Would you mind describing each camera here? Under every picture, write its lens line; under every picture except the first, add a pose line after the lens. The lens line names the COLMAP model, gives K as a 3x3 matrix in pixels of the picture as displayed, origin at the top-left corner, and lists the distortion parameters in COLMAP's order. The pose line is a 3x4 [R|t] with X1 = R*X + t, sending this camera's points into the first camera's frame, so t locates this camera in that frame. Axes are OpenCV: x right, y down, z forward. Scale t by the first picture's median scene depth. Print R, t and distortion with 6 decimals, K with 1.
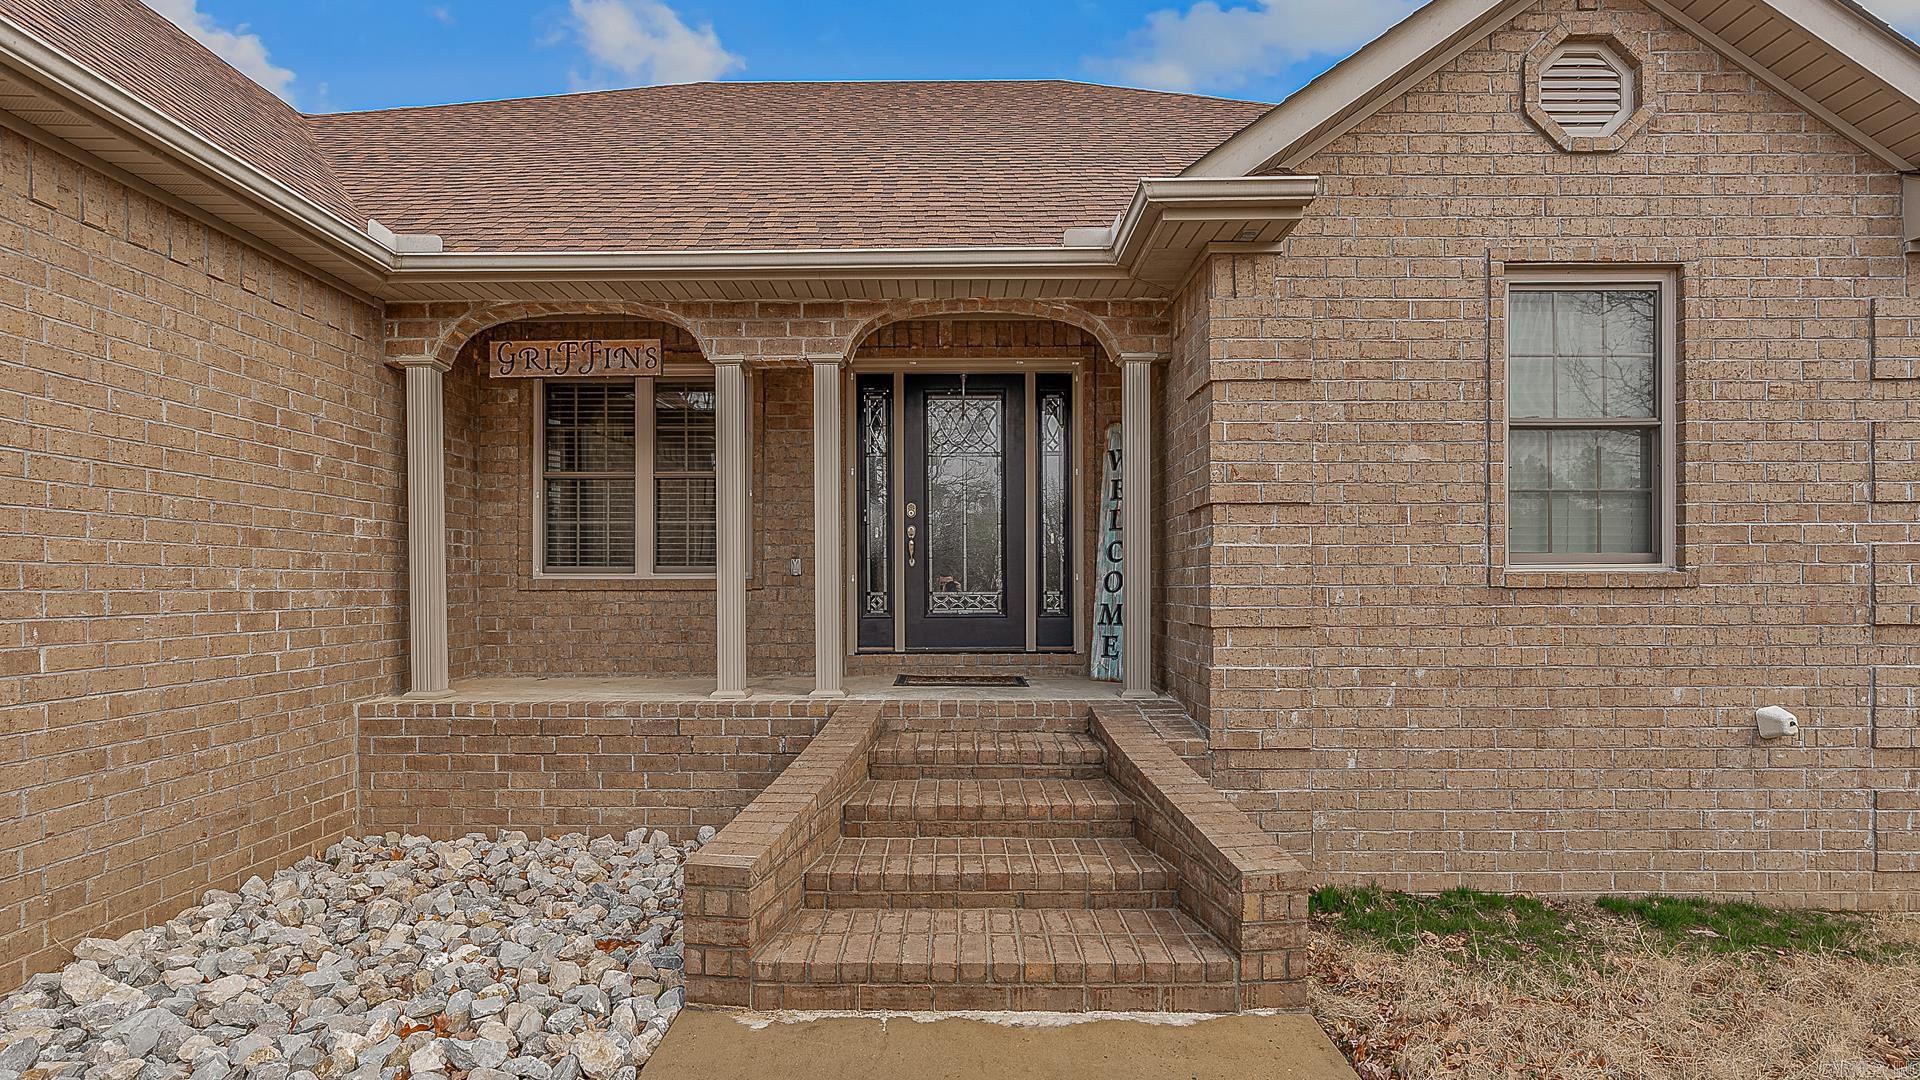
lens RADIAL K [[928.1, 0, 955.5], [0, 928.1, 586.7], [0, 0, 1]] dist [-0.003804, 0.001043]
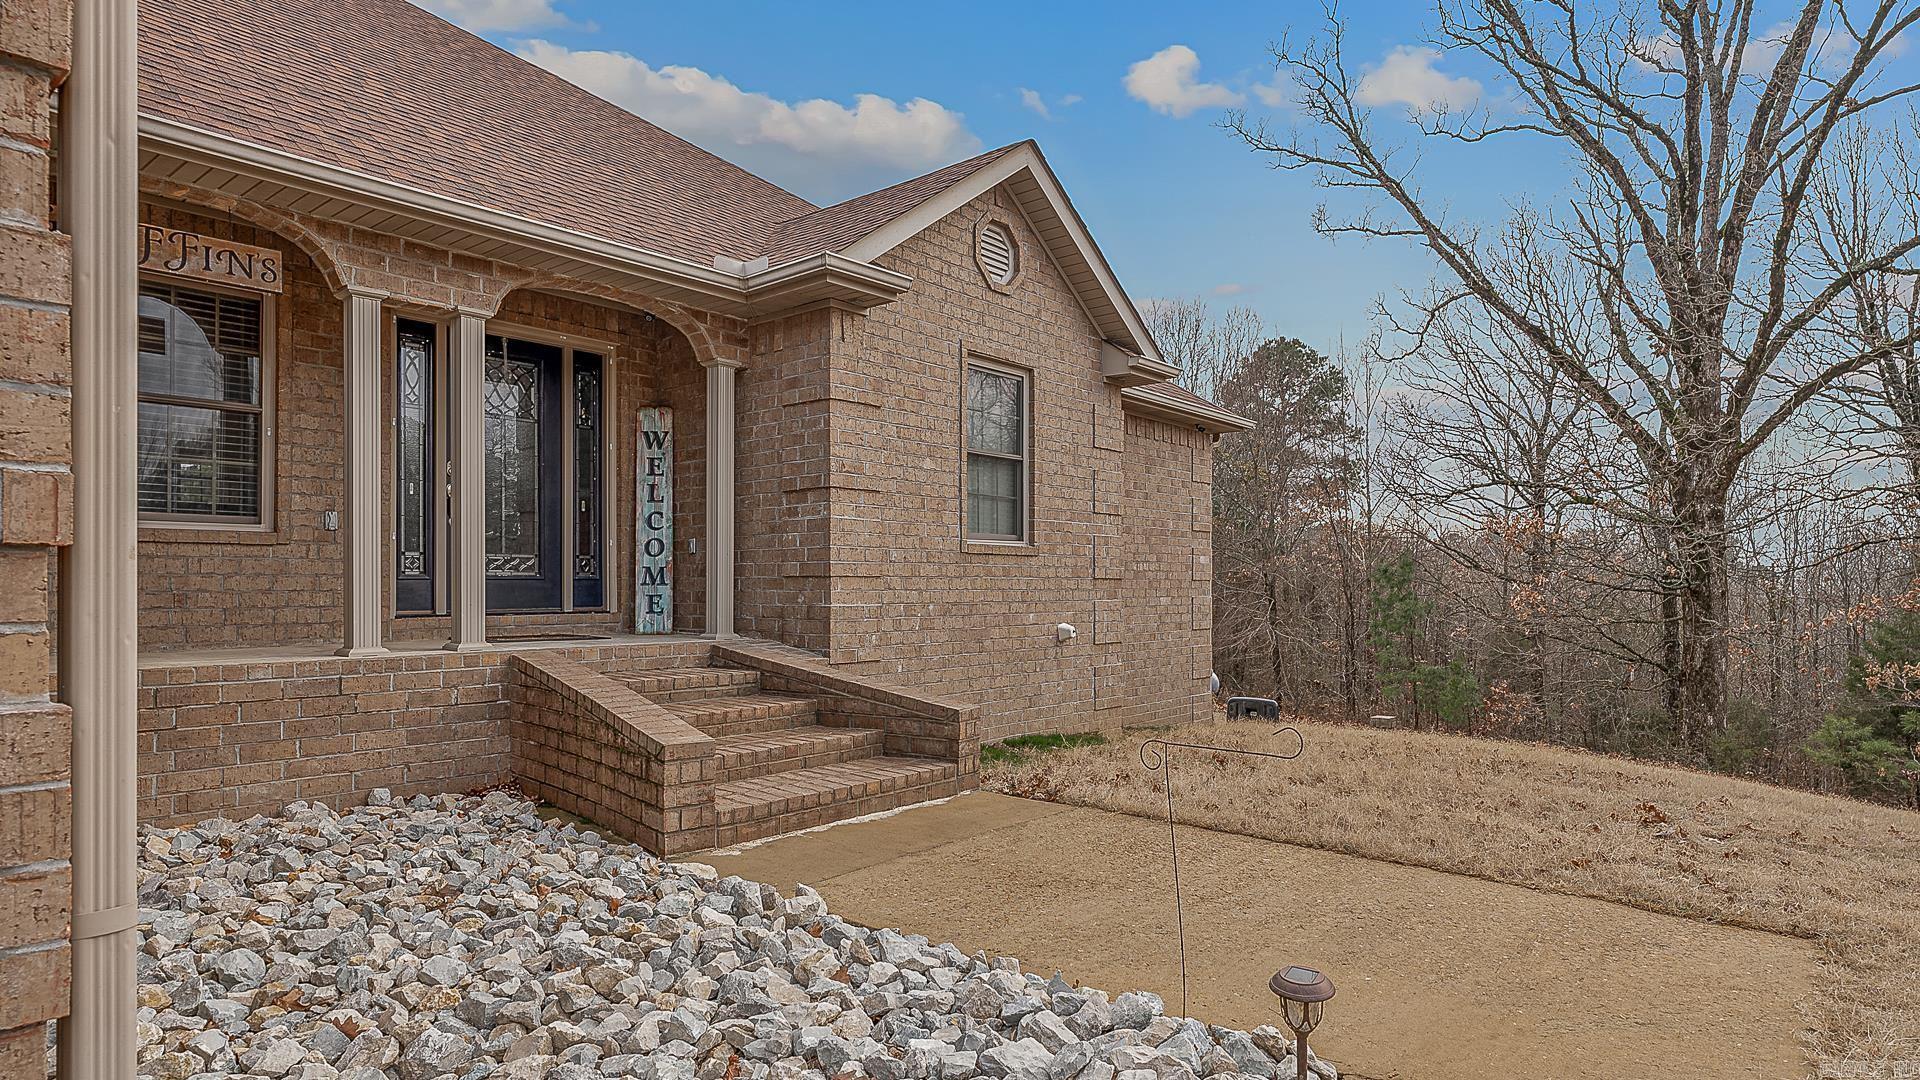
lens RADIAL K [[1032.3, 0, 954.4], [0, 1032.3, 580.5], [0, 0, 1]] dist [-0.004591, -0.000021]
pose [[0.651244, 0.006264, 0.758843, -0.696501], [-0.002106, 0.999977, -0.006448, 0.053956], [-0.758866, 0.002601, 0.651242, -0.129047]]
